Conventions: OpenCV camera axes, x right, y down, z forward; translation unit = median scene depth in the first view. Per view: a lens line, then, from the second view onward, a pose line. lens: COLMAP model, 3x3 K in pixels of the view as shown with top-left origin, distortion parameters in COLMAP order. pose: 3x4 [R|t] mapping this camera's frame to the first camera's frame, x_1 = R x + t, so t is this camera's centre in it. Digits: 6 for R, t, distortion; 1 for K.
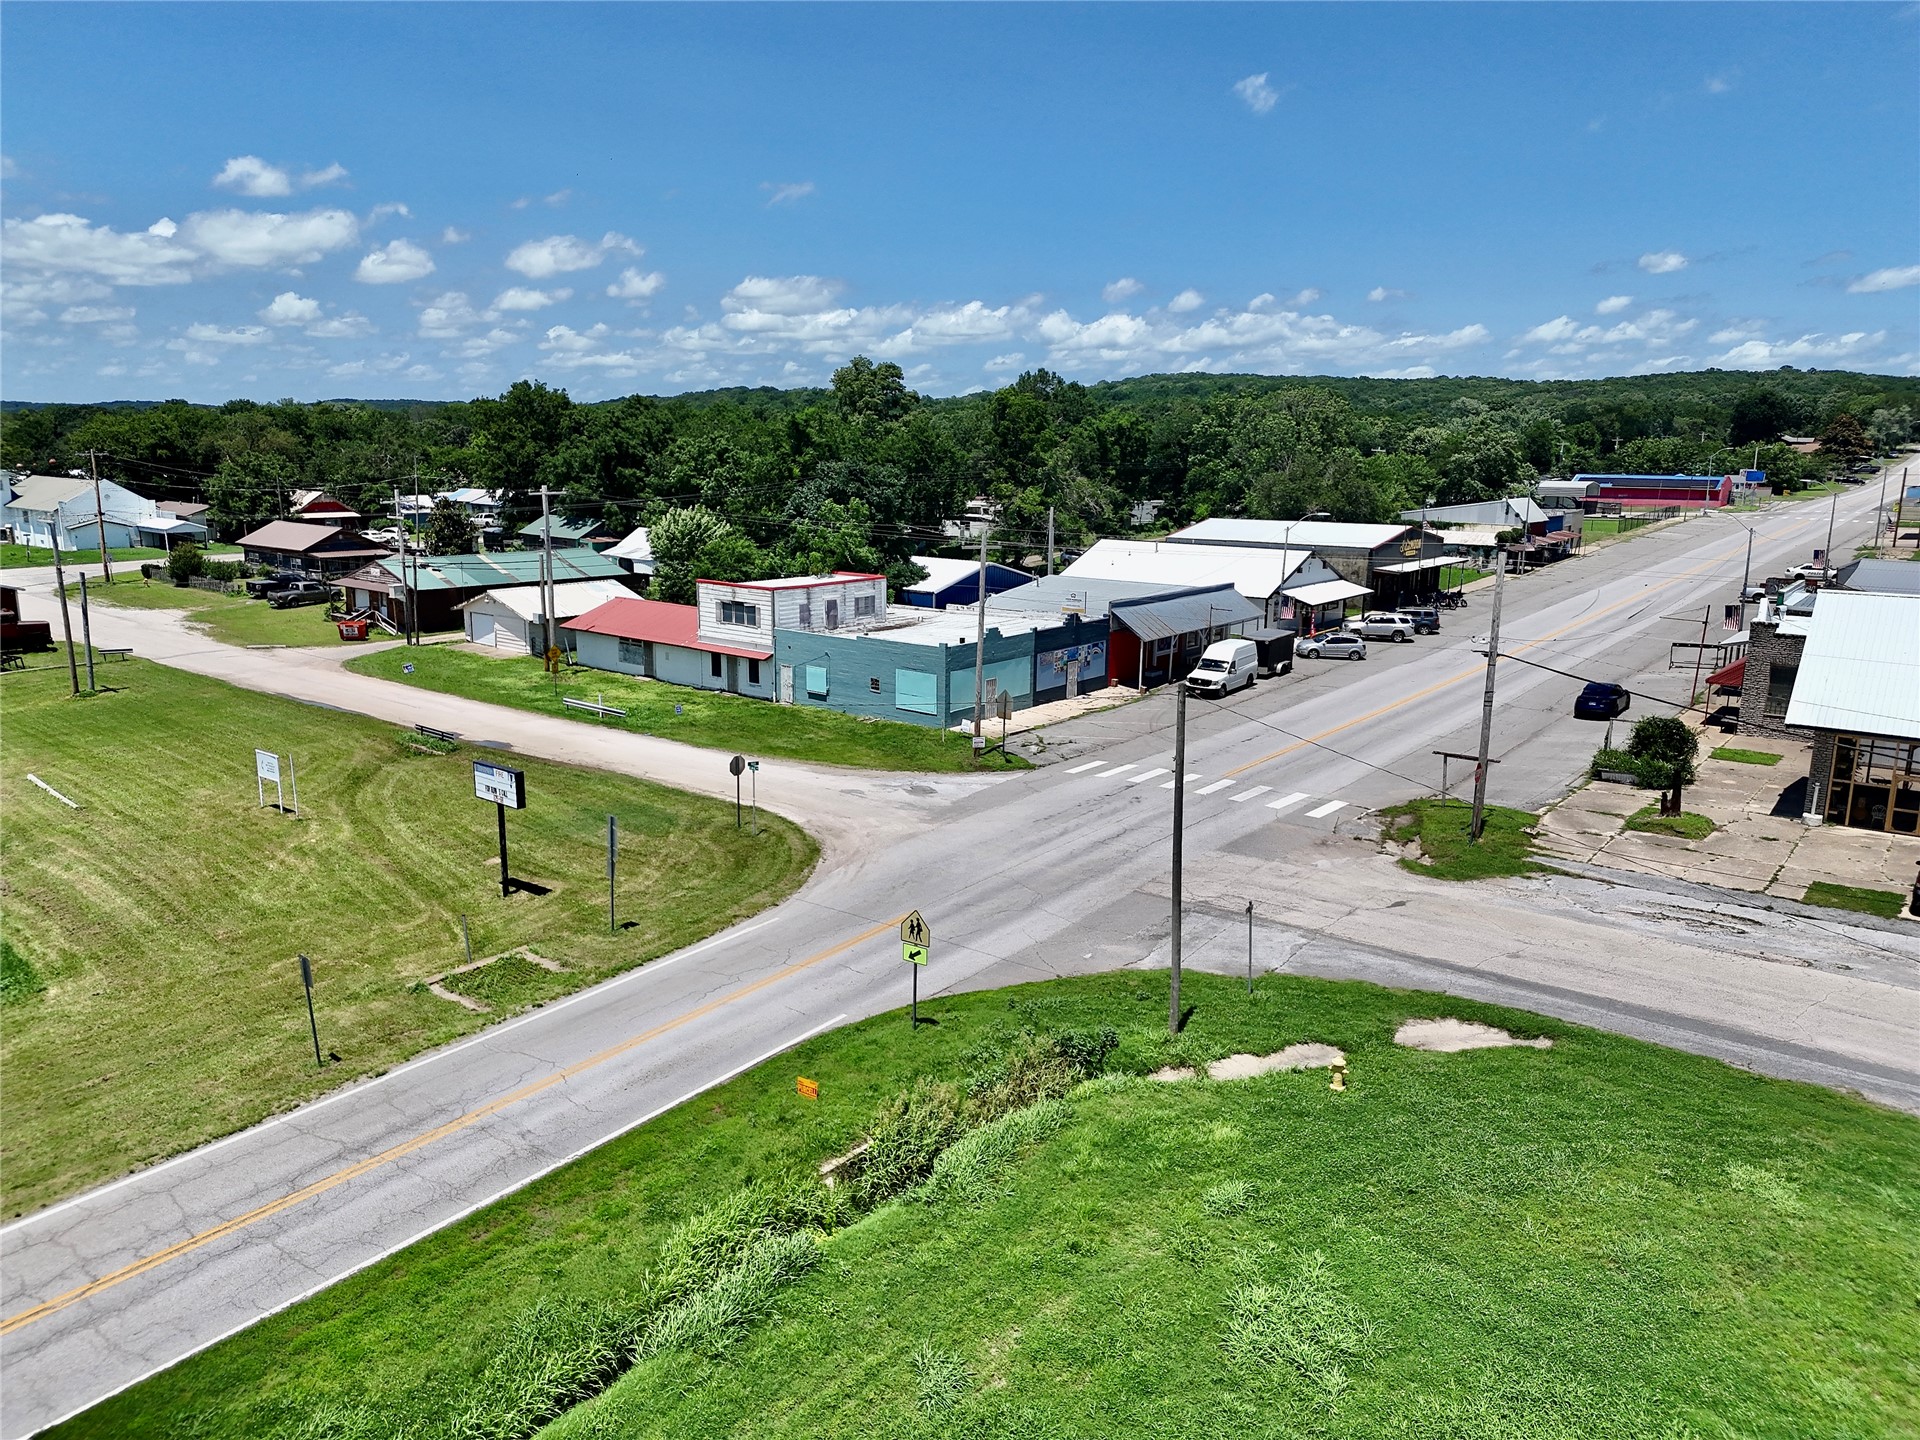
lens RADIAL K [[1346.1, 0, 956.6], [0, 1346.1, 712.1], [0, 0, 1]] dist [0.069048, -0.066296]
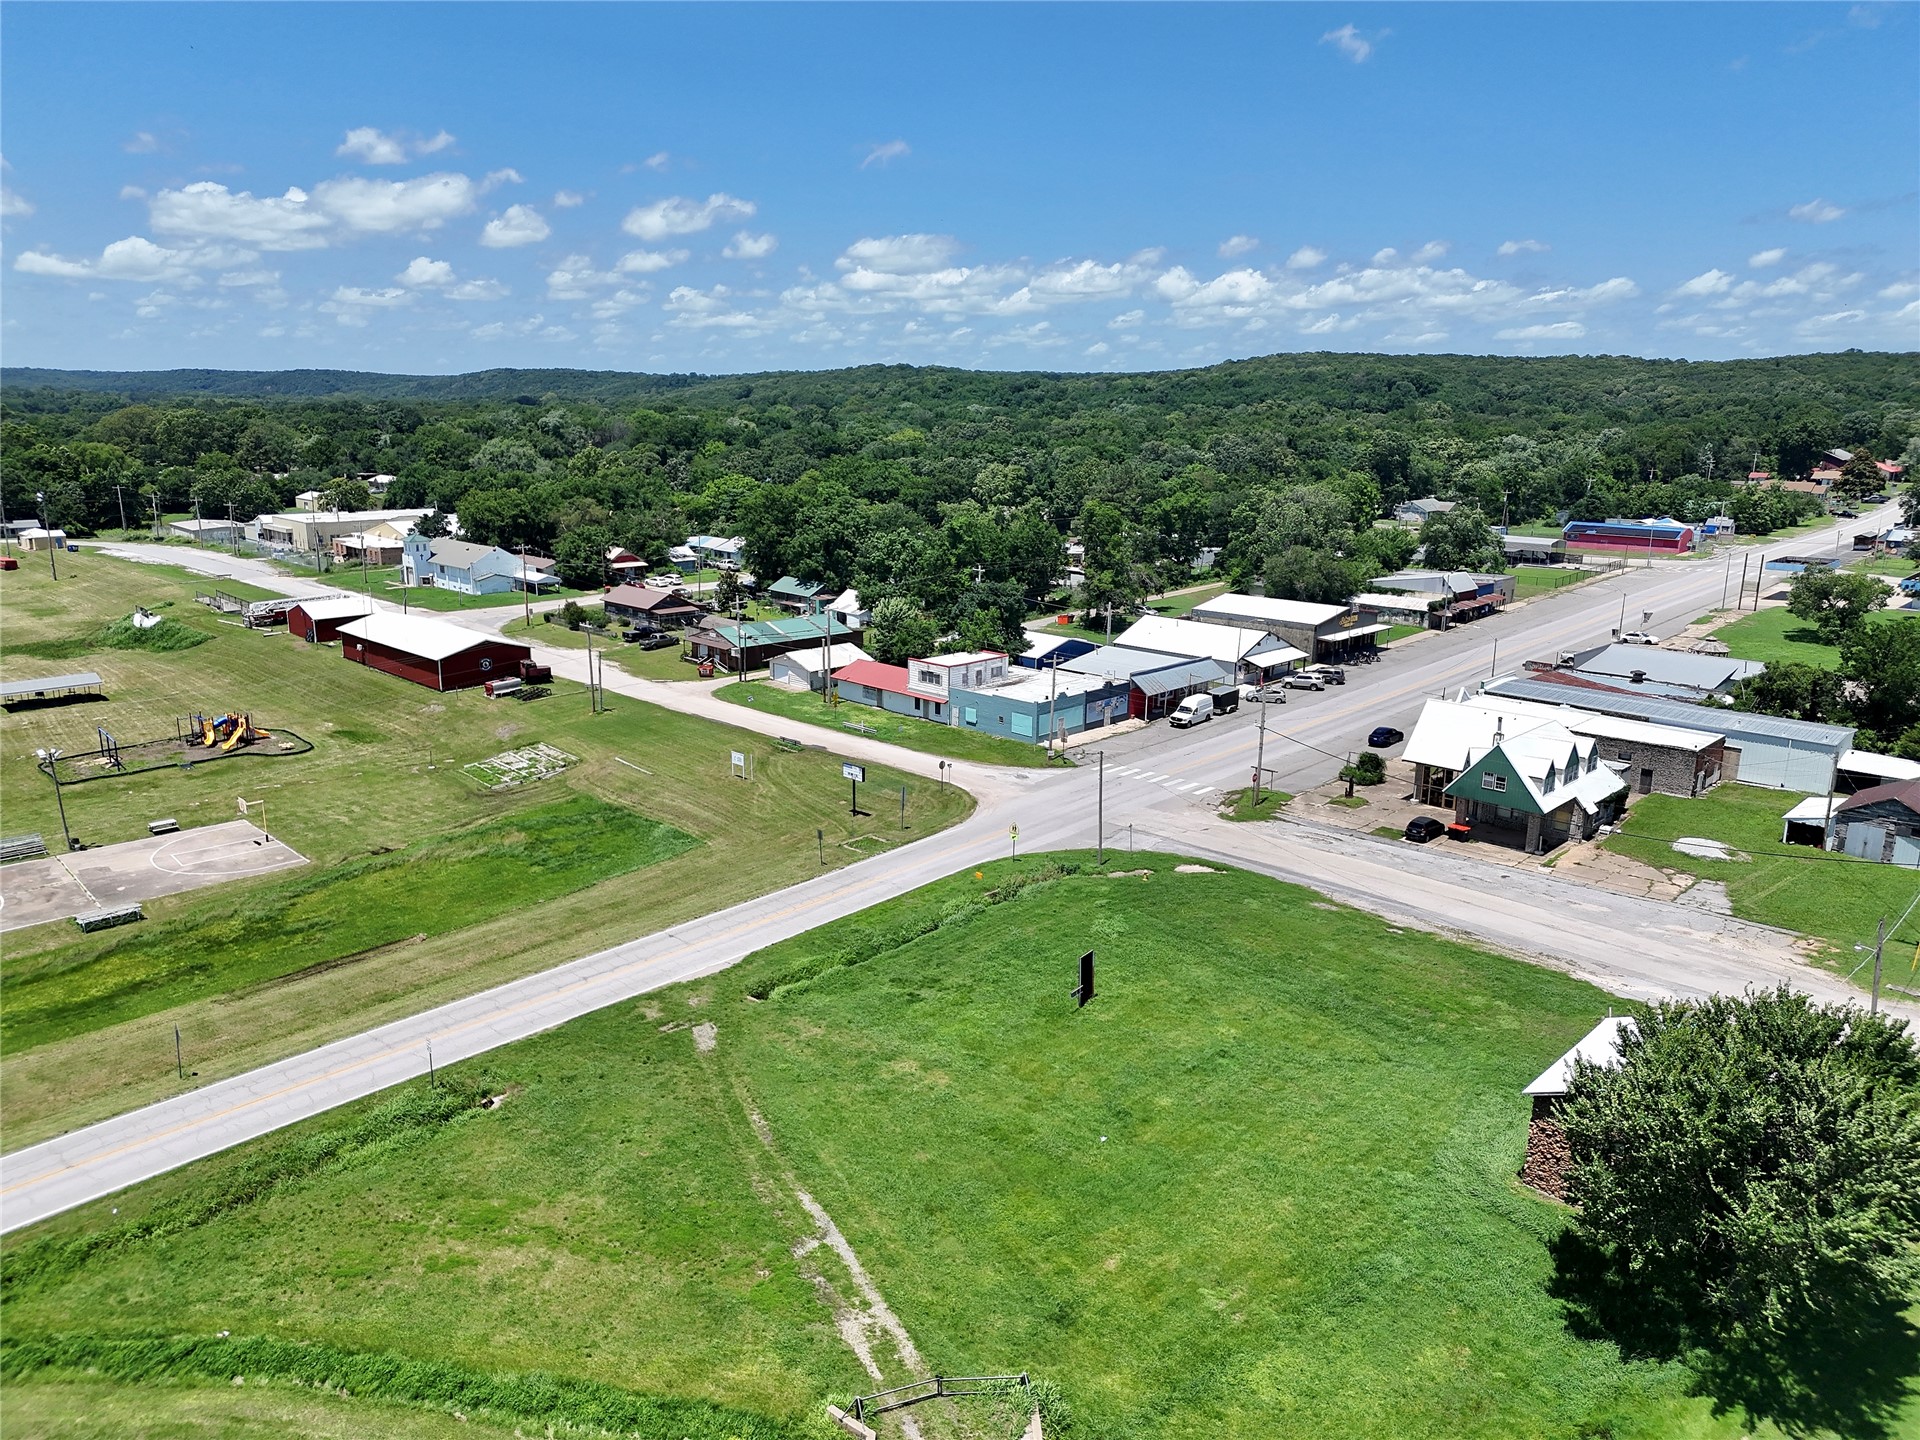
lens RADIAL K [[1346.1, 0, 952.1], [0, 1346.1, 708.1], [0, 0, 1]] dist [0.069048, -0.066296]
pose [[0.995274, 0.022269, -0.094521, 0.047263], [-0.019834, 0.999449, 0.026619, -0.079895], [0.095062, -0.024618, 0.995167, -0.863734]]
